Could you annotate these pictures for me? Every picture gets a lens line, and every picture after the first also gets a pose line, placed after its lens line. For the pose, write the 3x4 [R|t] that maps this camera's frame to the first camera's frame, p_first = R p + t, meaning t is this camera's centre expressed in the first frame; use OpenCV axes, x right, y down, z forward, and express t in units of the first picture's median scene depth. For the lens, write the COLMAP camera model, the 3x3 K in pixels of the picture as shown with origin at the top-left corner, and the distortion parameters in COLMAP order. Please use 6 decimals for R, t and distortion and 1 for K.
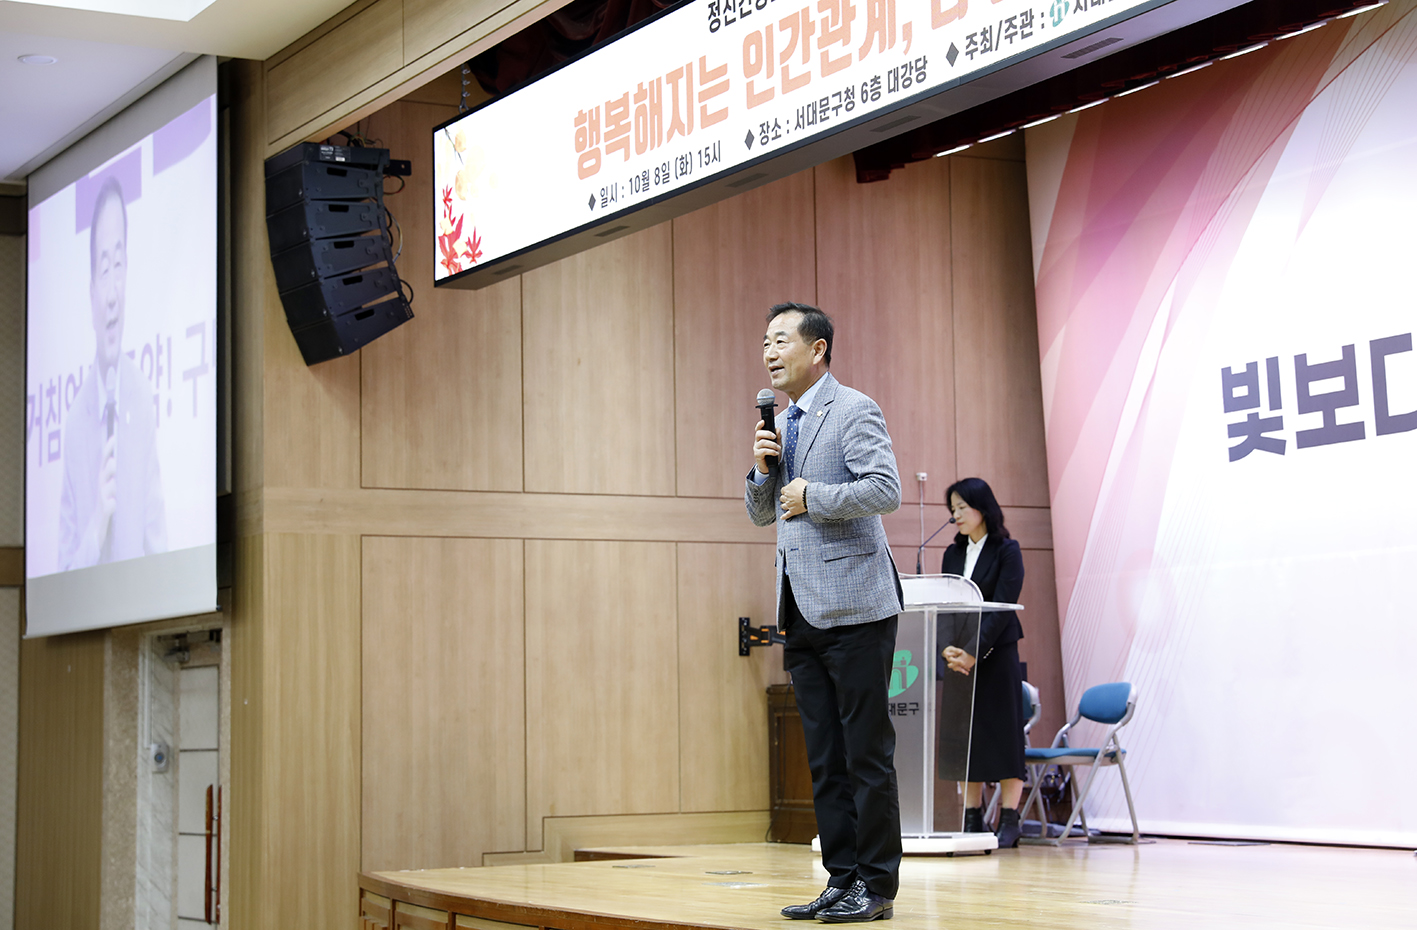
lens RADIAL K [[2856.8, 0, 708.5], [0, 2856.8, 465.0], [0, 0, 1]] dist [0.200276, 0.115909]
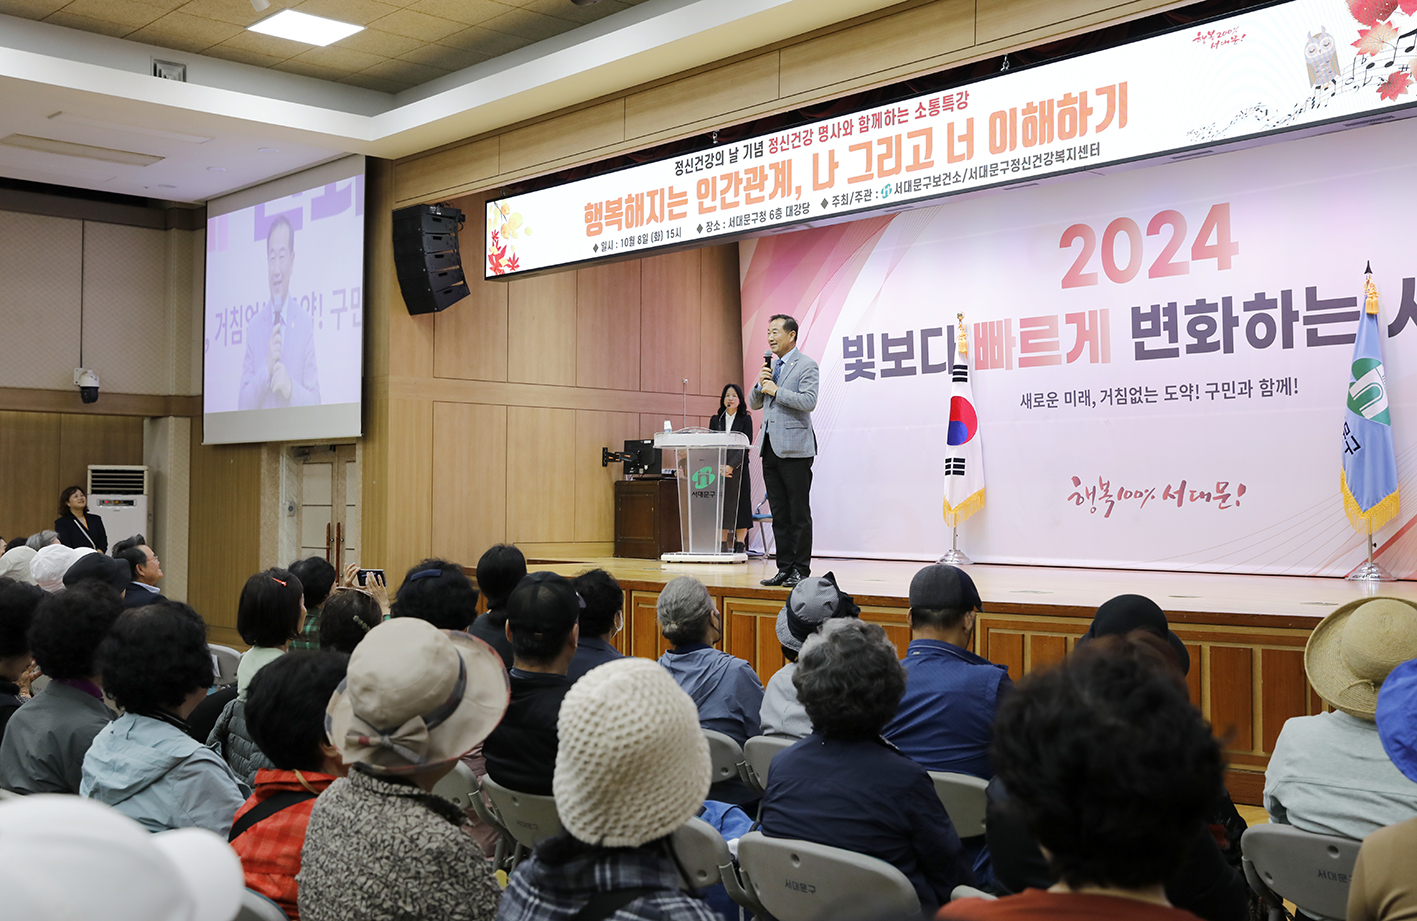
lens RADIAL K [[1625.2, 0, 708.5], [0, 1625.2, 460.5], [0, 0, 1]] dist [0.009627, 0.179575]
pose [[0.971752, 0.028700, 0.234251, -0.207616], [-0.043812, 0.997263, 0.059564, -0.010615], [-0.231900, -0.068144, 0.970350, -0.155414]]
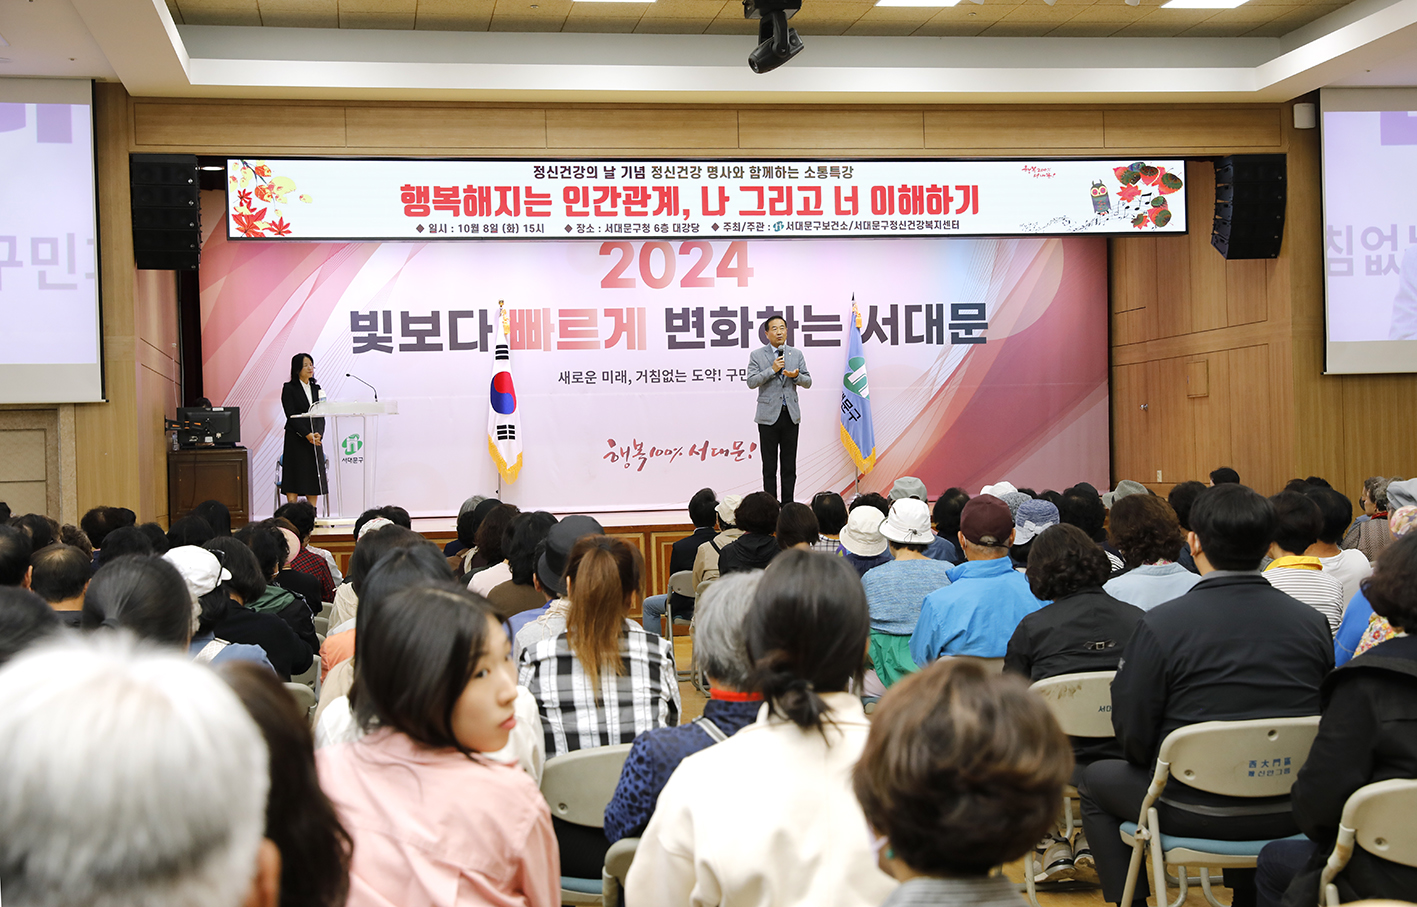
lens RADIAL K [[1930.6, 0, 708.5], [0, 1930.6, 453.5], [0, 0, 1]] dist [0.088050, 0.011258]
pose [[0.291933, 0.012639, 0.956355, -1.252174], [-0.068100, 0.997650, 0.007603, 0.049188], [-0.954011, -0.067347, 0.292108, 0.300711]]
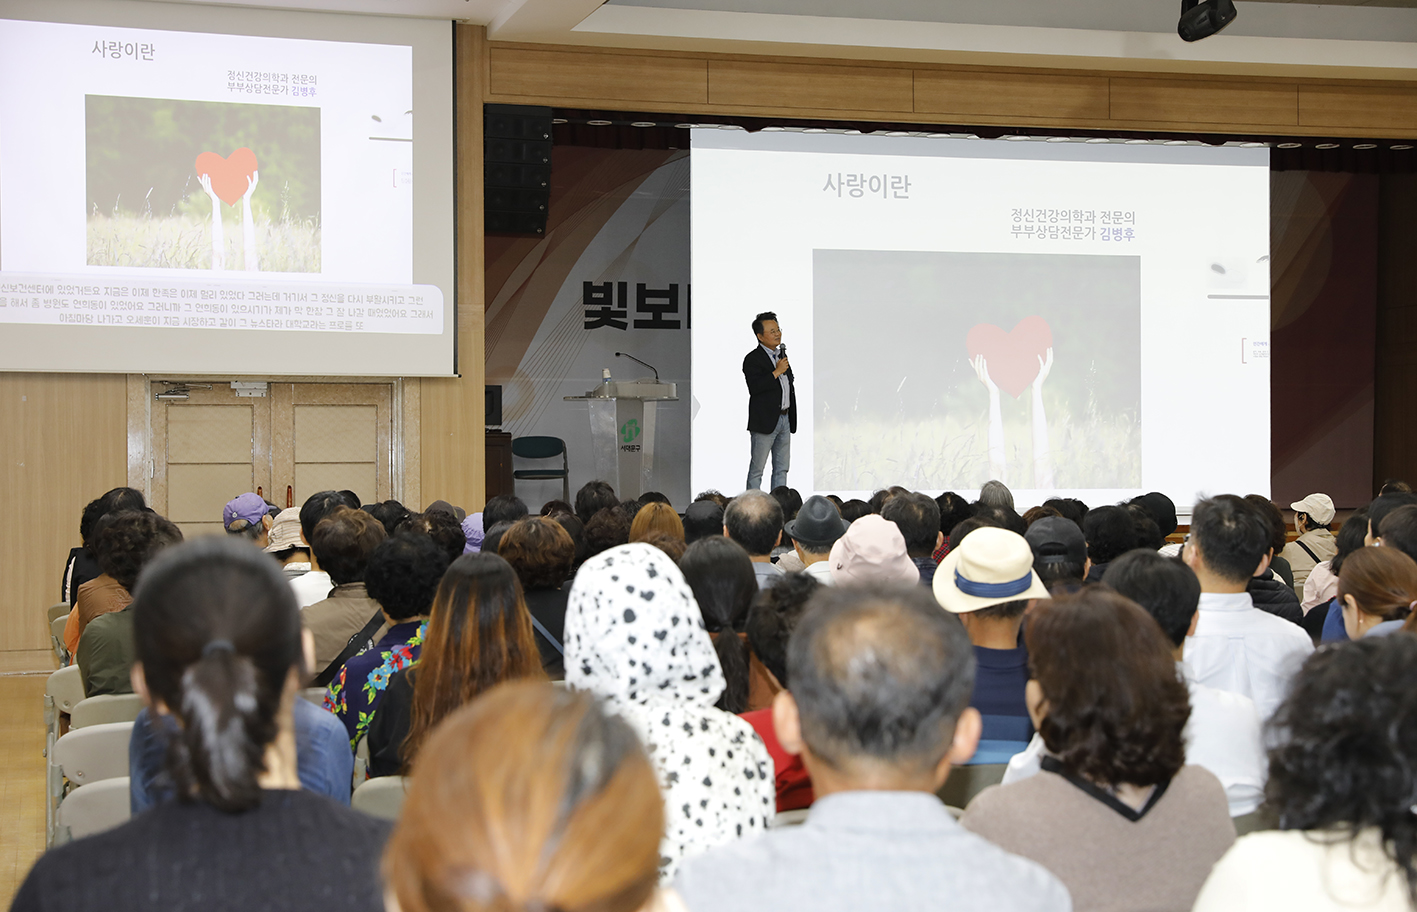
lens RADIAL K [[2246.3, 0, 708.5], [0, 2246.3, 456.0], [0, 0, 1]] dist [0.022809, 0.029344]
pose [[0.203125, 0.017346, 0.978999, -1.409096], [-0.095258, 0.995450, 0.002127, 0.079927], [-0.974508, -0.093690, 0.203853, 0.618356]]
